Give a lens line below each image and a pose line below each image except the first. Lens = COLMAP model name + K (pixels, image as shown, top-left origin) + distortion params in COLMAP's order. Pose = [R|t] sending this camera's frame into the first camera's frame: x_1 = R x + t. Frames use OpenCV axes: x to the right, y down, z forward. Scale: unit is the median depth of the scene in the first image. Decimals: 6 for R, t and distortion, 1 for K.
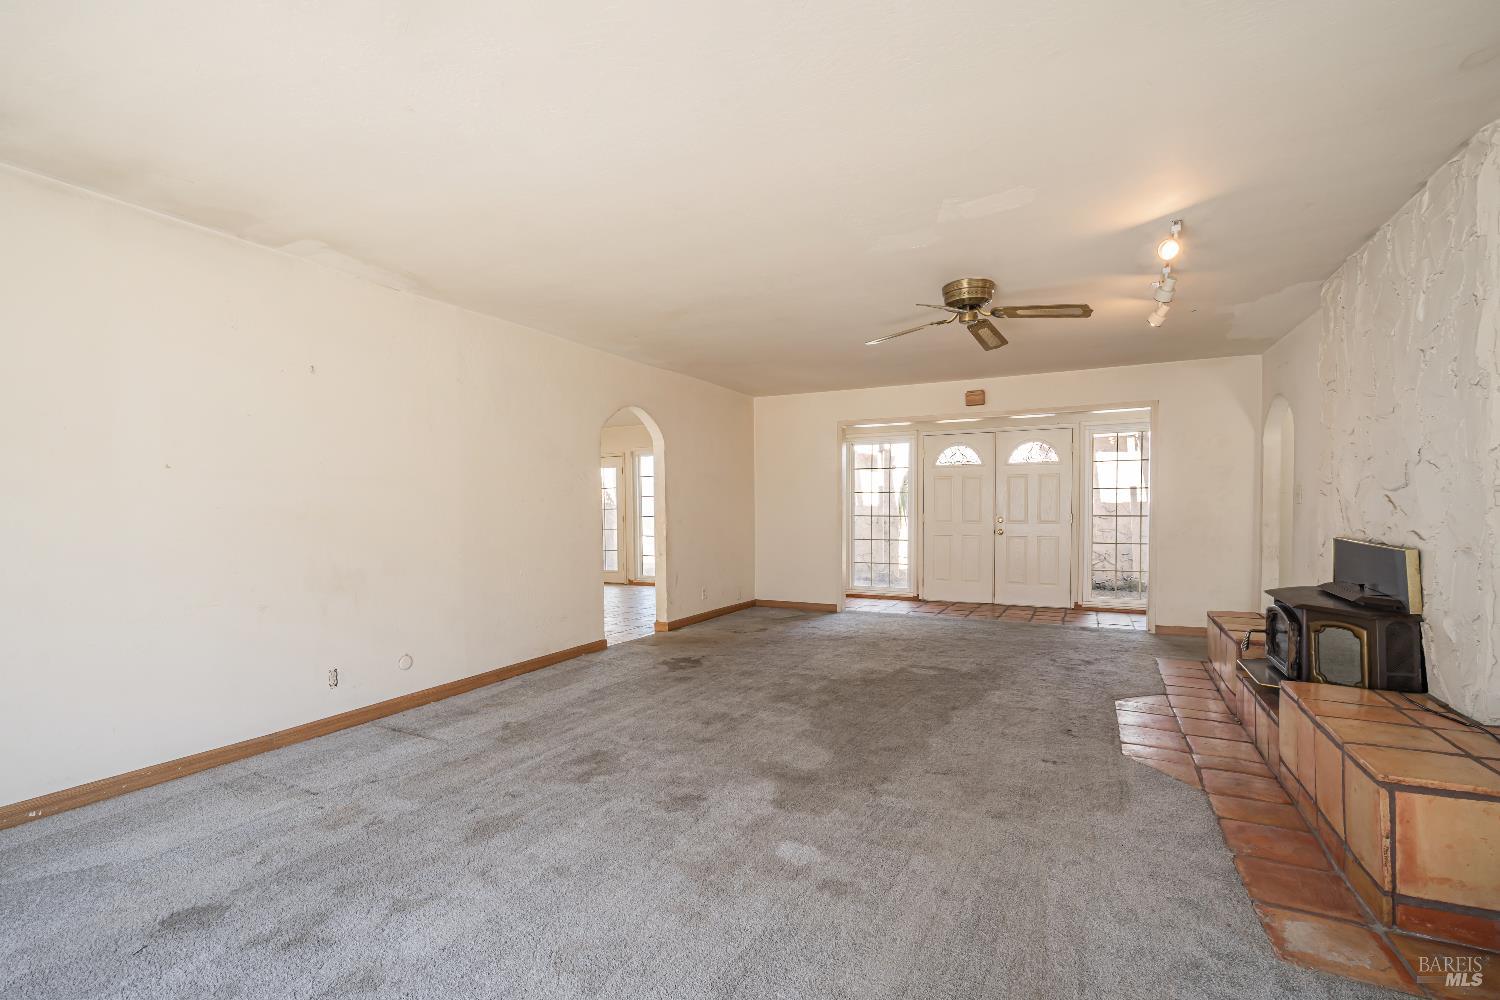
lens RADIAL K [[659.6, 0, 755.2], [0, 659.6, 505.4], [0, 0, 1]] dist [-0.012814, 0.002555]
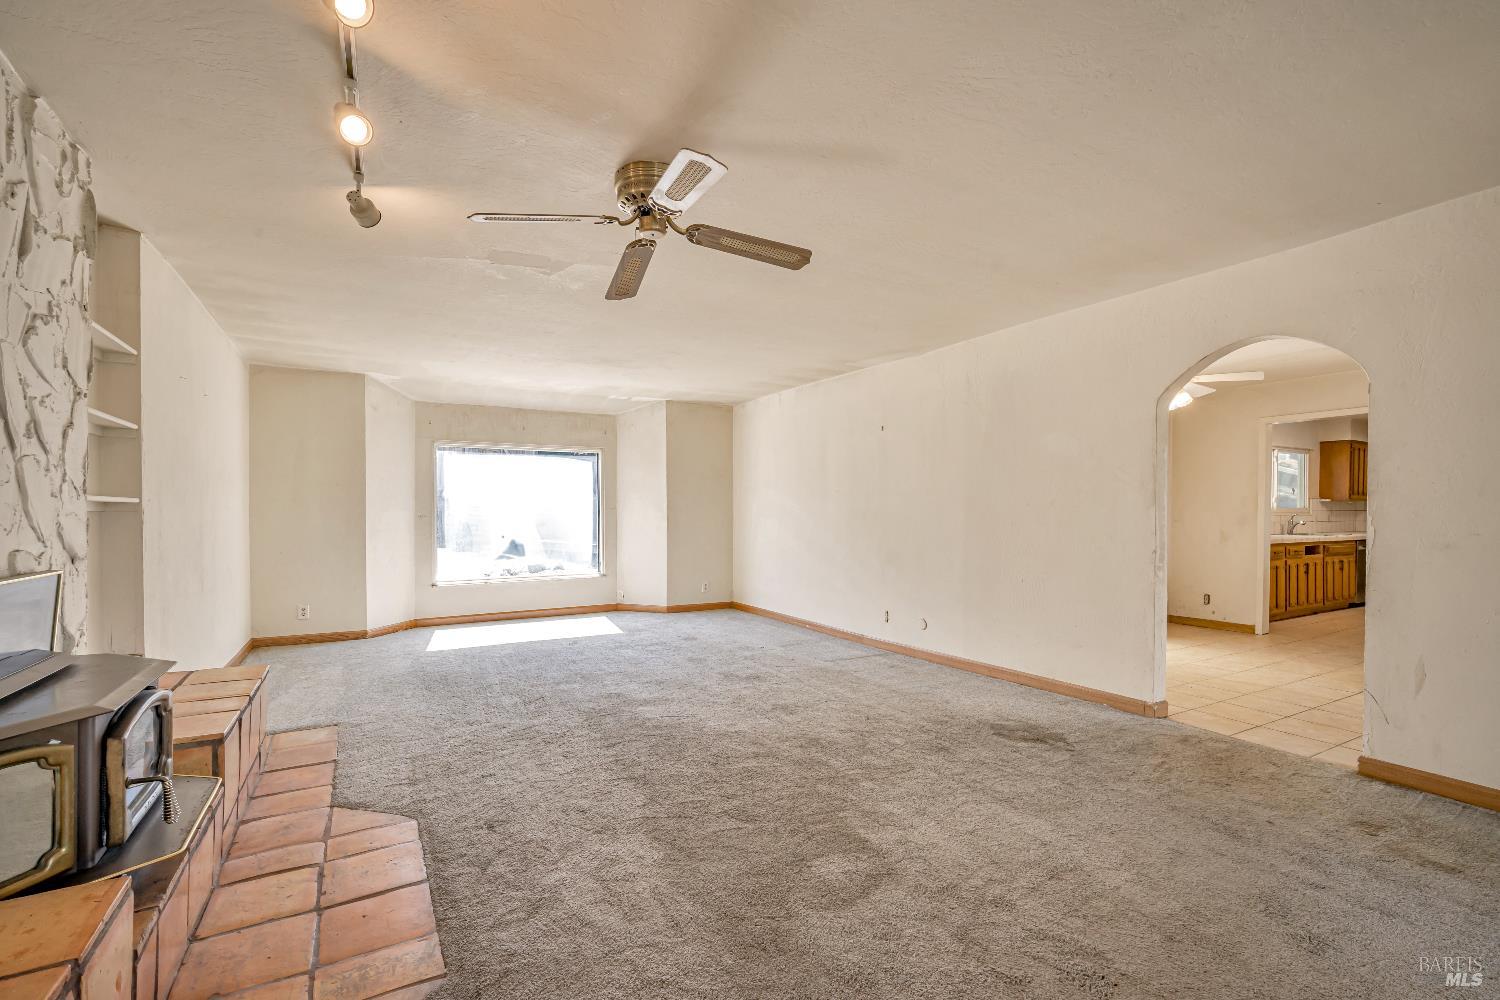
lens RADIAL K [[659.6, 0, 751.4], [0, 659.6, 511.6], [0, 0, 1]] dist [-0.012814, 0.002555]
pose [[-0.537437, 0.003762, -0.843295, 0.807341], [0.003040, 0.999992, 0.002524, -0.003084], [0.843298, -0.001207, -0.537445, 1.412627]]
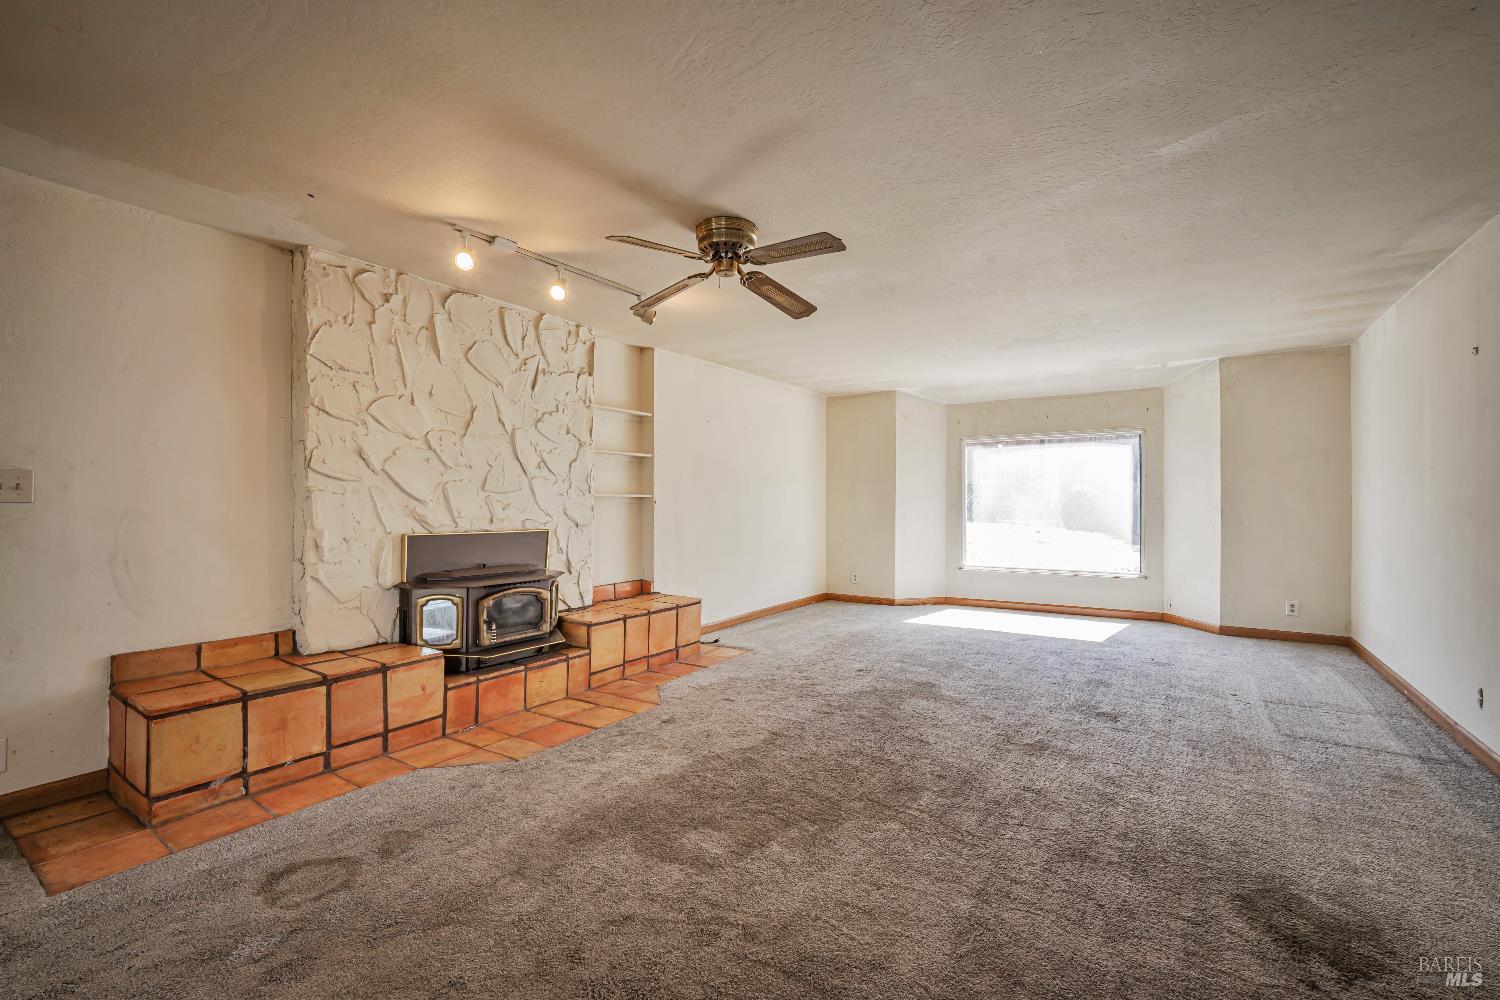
lens RADIAL K [[659.6, 0, 752.2], [0, 659.6, 493.8], [0, 0, 1]] dist [-0.012814, 0.002555]
pose [[-0.993886, 0.004756, 0.110304, 0.198785], [0.003254, 0.999900, -0.013792, -0.001260], [-0.110359, -0.013349, -0.993802, 1.751568]]
